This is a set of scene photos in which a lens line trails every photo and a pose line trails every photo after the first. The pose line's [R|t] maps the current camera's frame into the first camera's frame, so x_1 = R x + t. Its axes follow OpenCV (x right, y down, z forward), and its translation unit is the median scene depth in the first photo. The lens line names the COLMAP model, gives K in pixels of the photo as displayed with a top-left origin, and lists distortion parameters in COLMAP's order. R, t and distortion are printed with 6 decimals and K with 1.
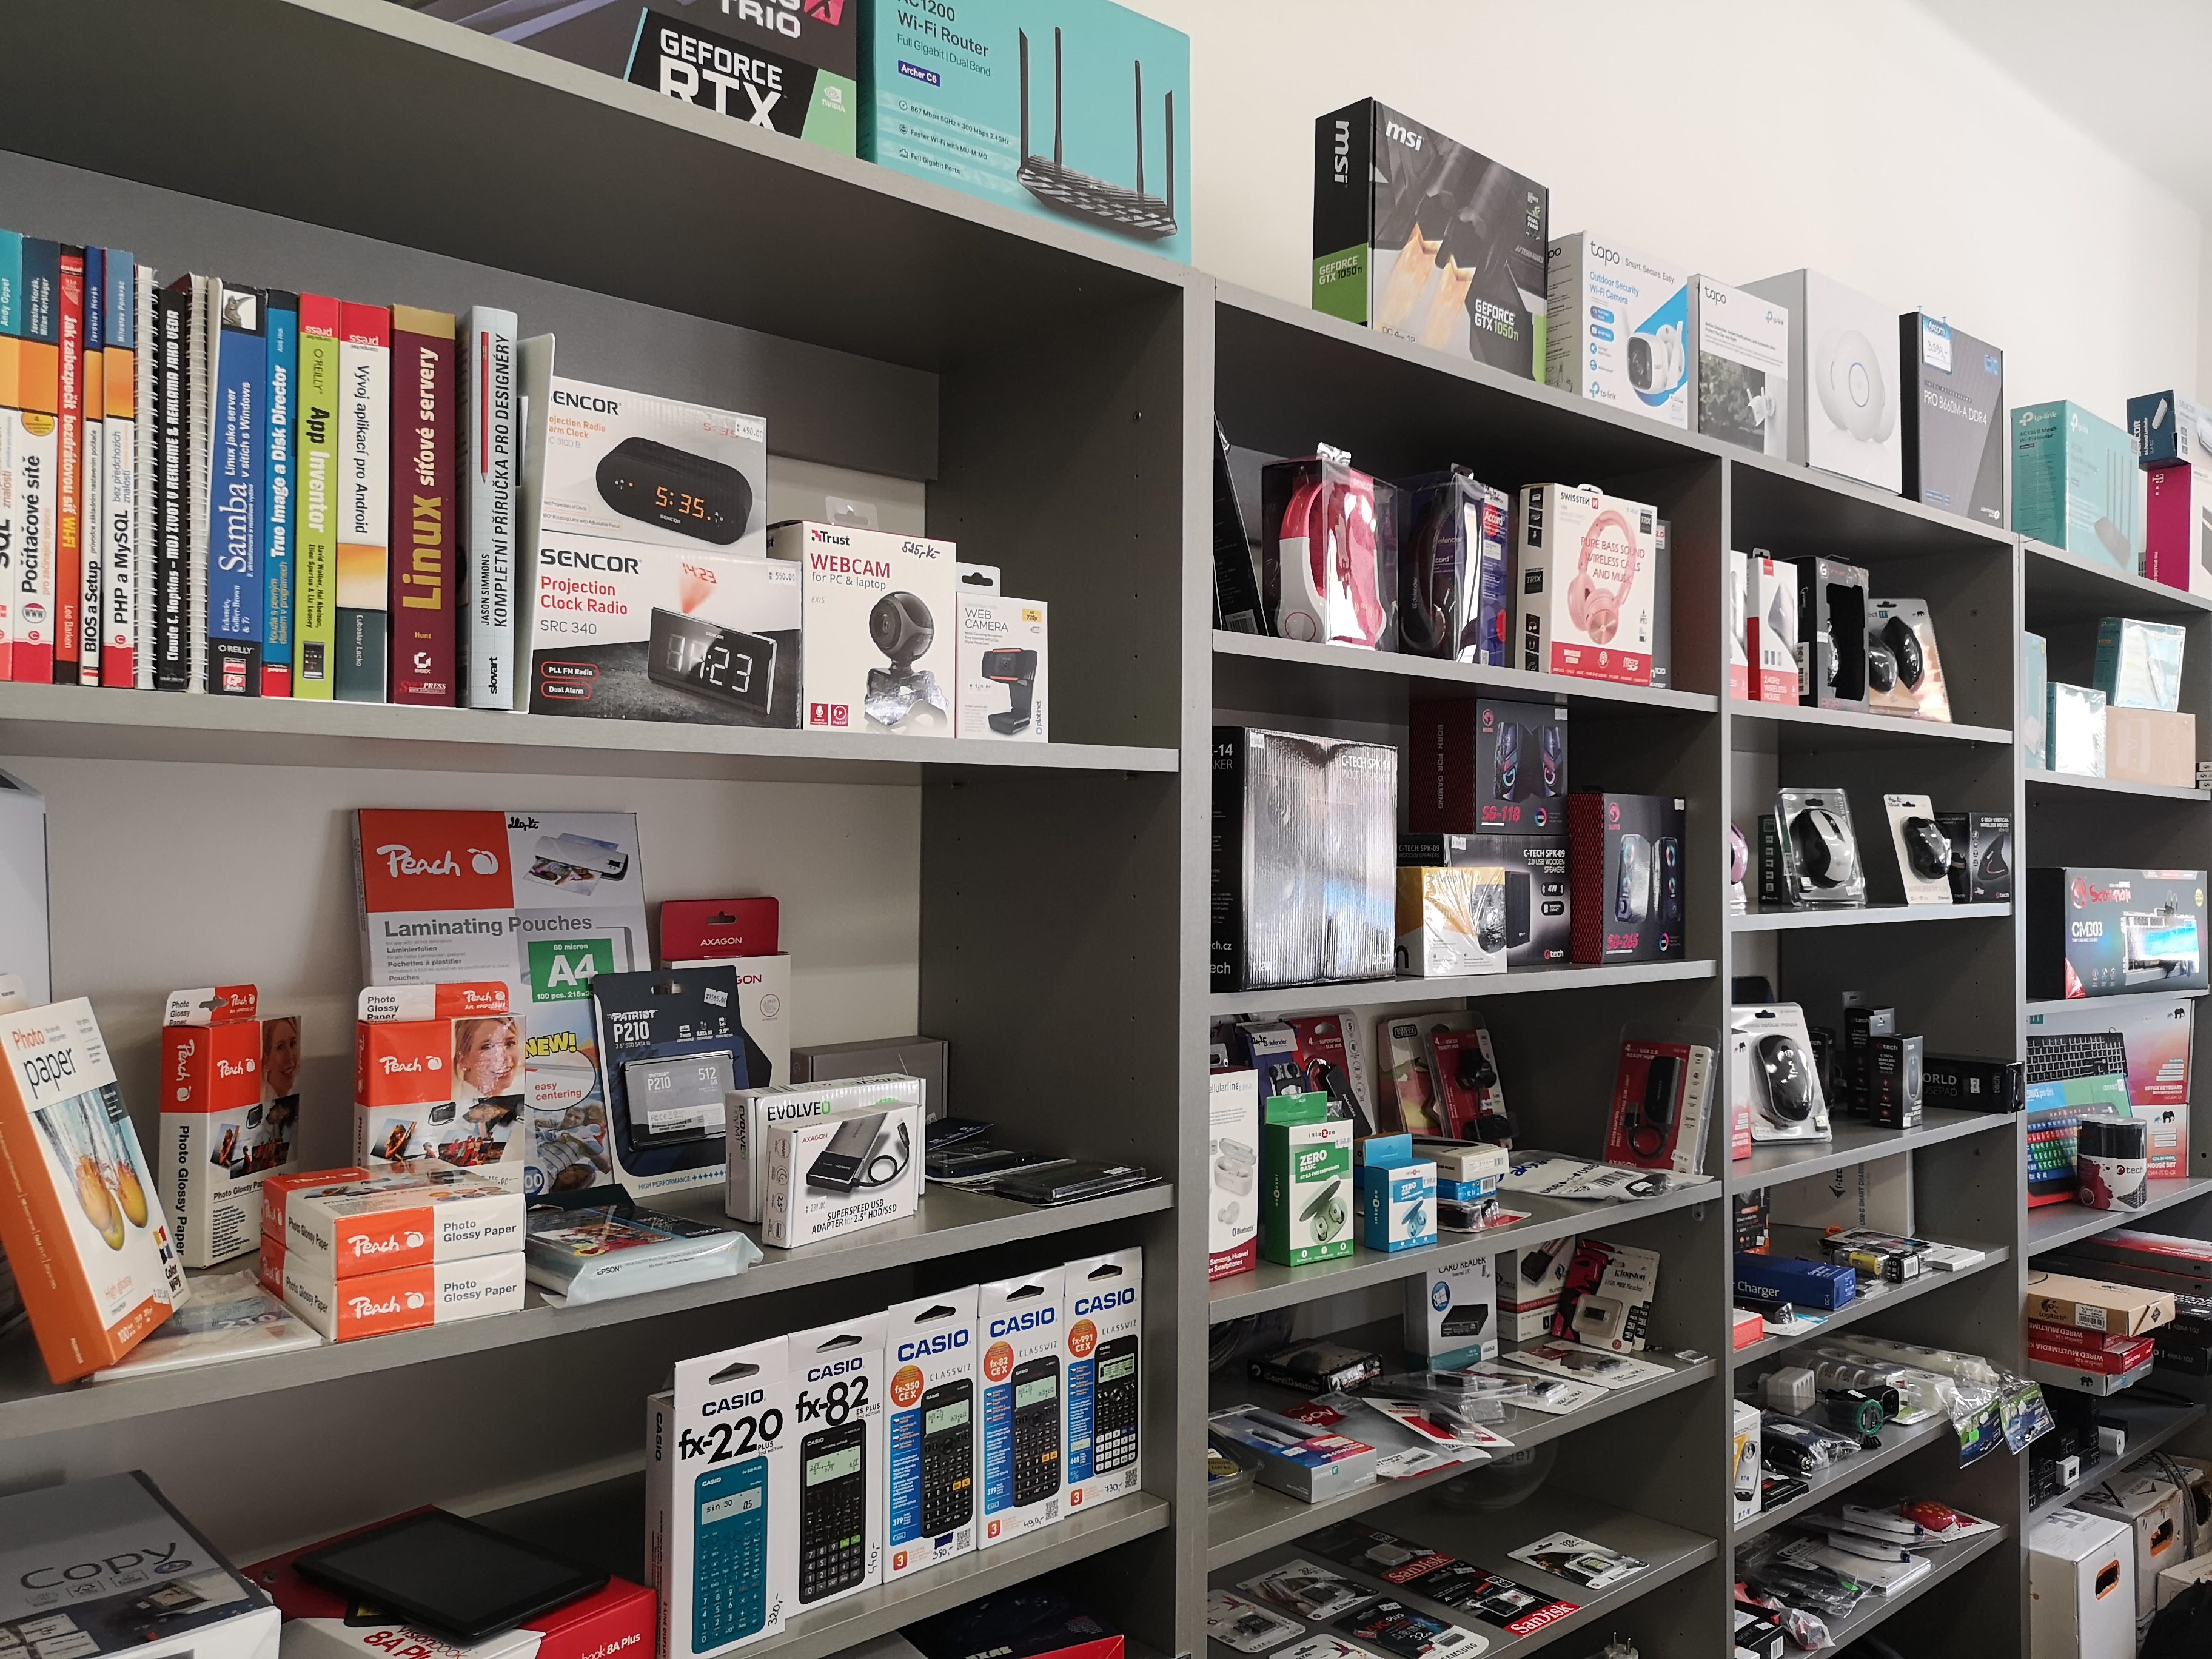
lens RADIAL K [[1697.1, 0, 1106.0], [0, 1697.1, 829.5], [0, 0, 1]] dist [0.062722, -0.059079]
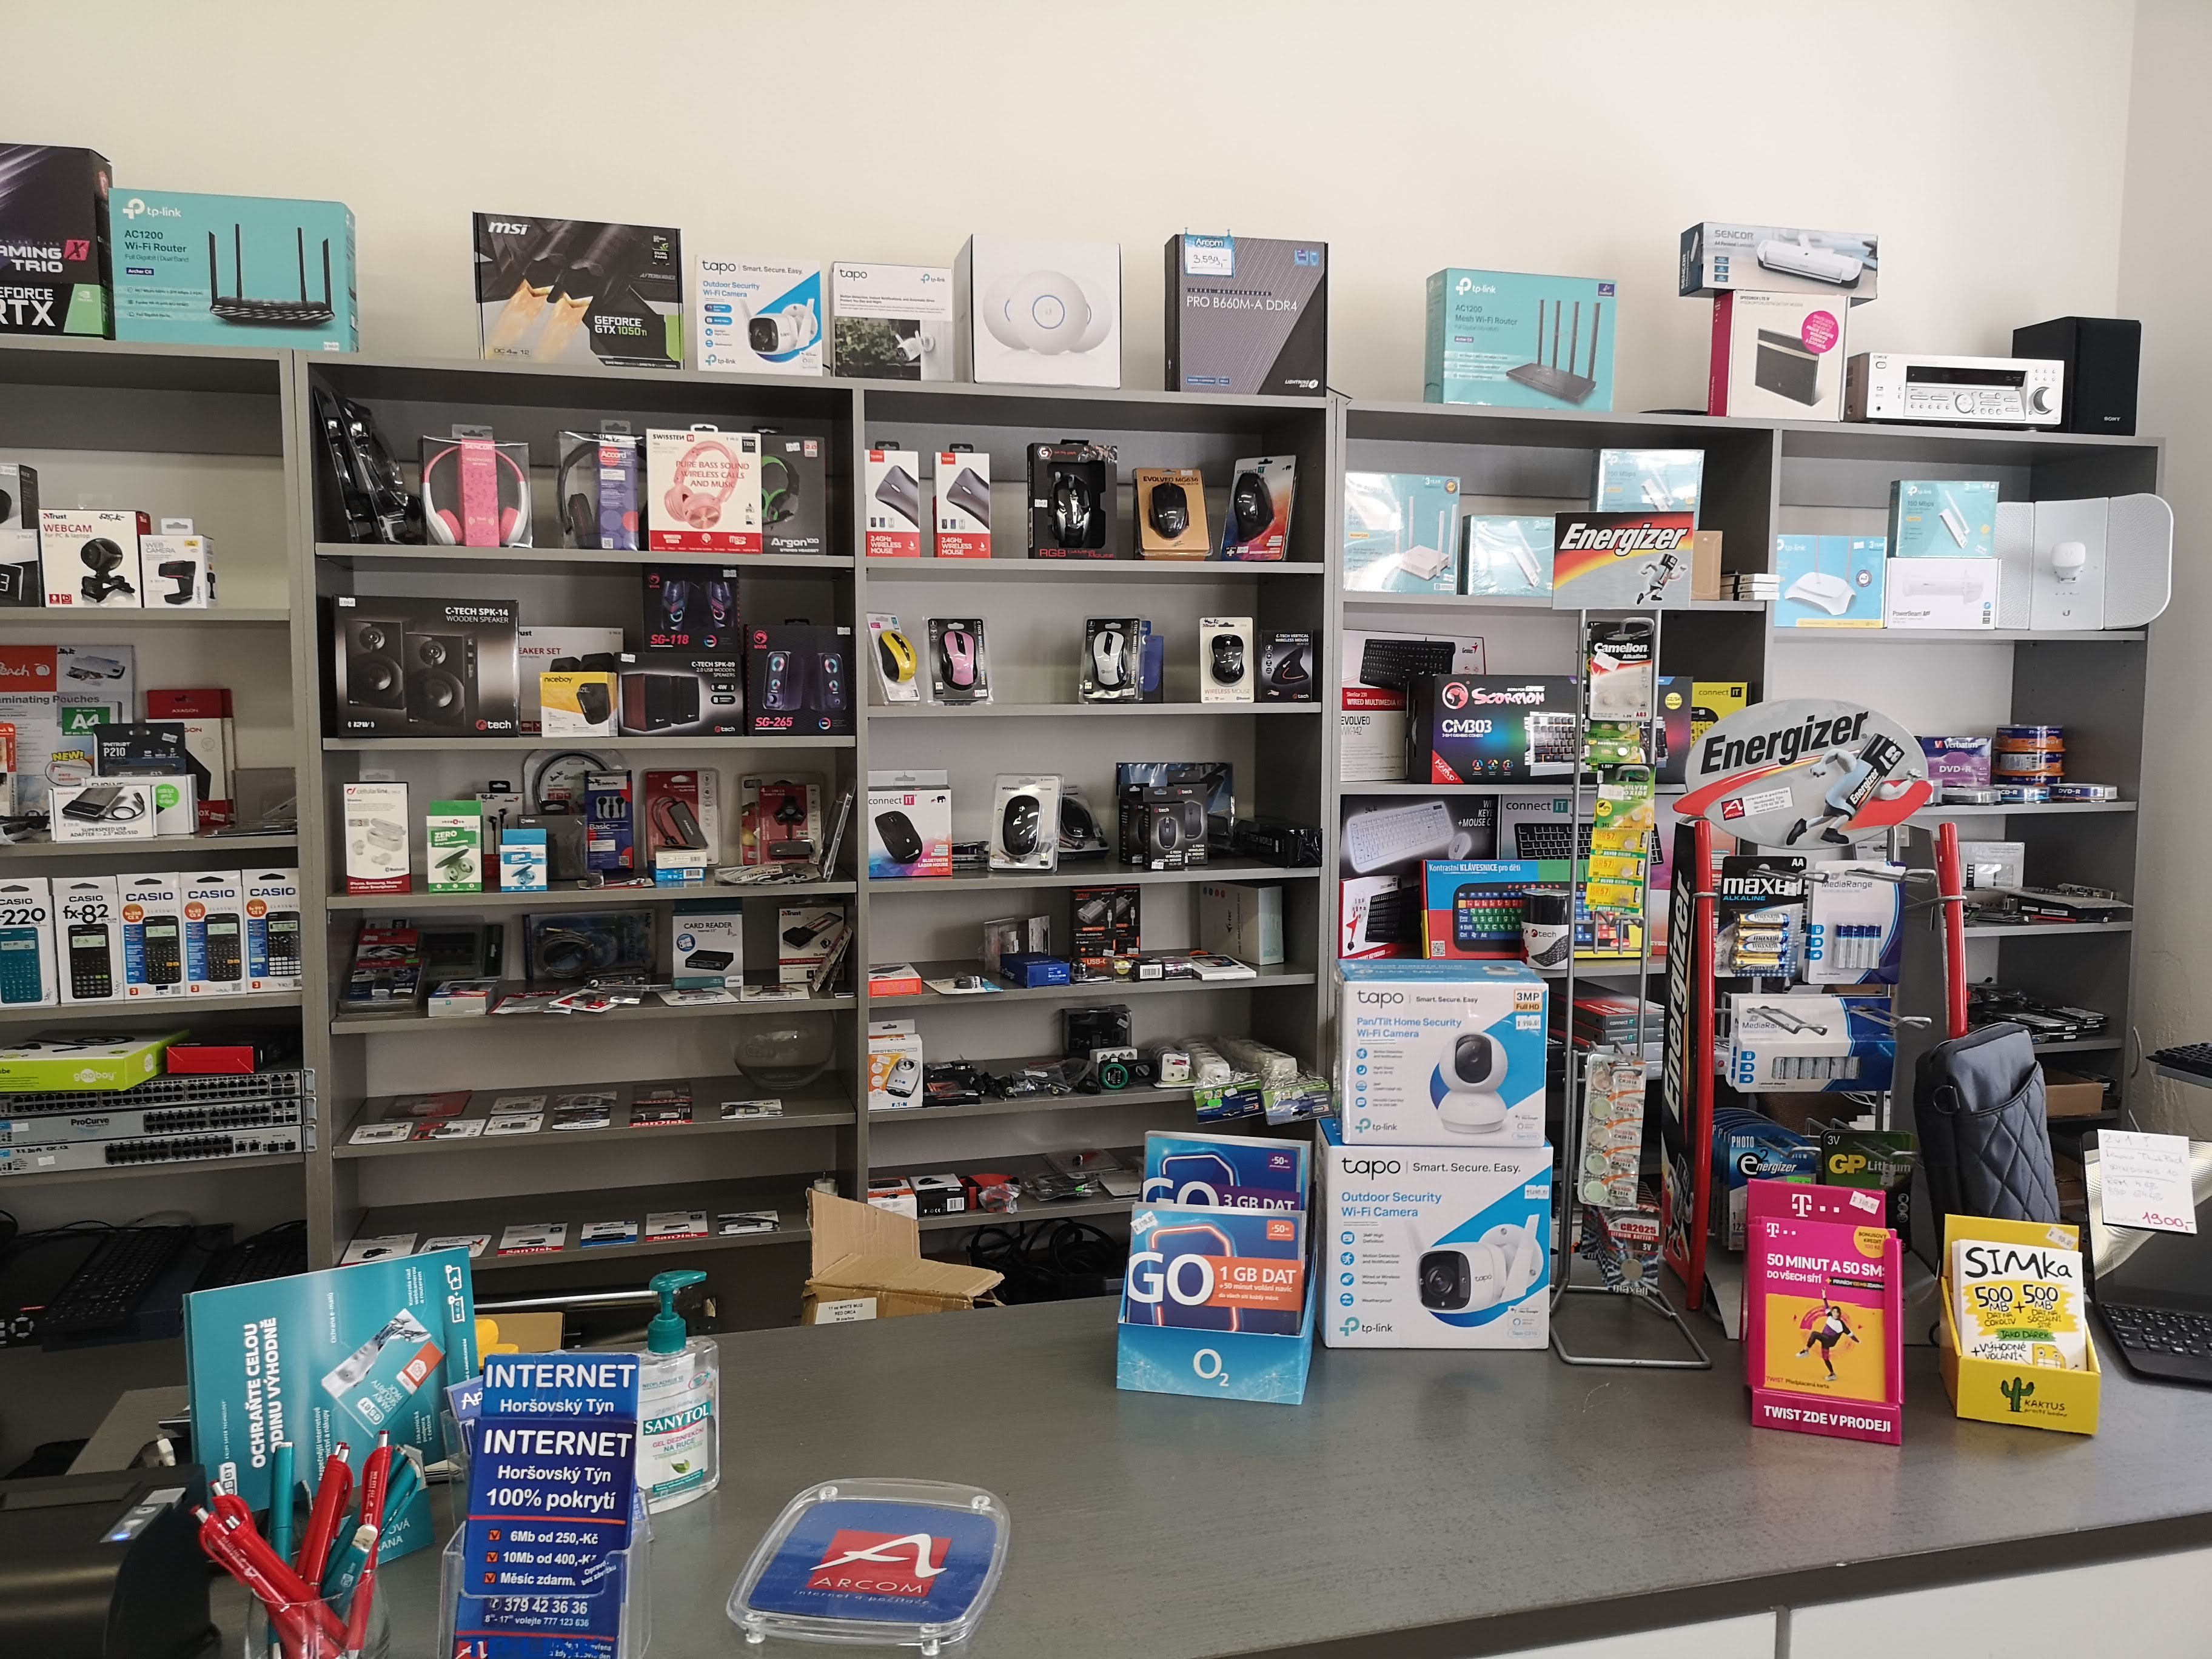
lens RADIAL K [[1697.1, 0, 1106.0], [0, 1697.1, 829.5], [0, 0, 1]] dist [0.062722, -0.059079]
pose [[0.891835, 0.034378, -0.451053, 1.616991], [0.011369, 0.995090, 0.098323, 0.019029], [0.452218, -0.092816, 0.887065, -0.294764]]
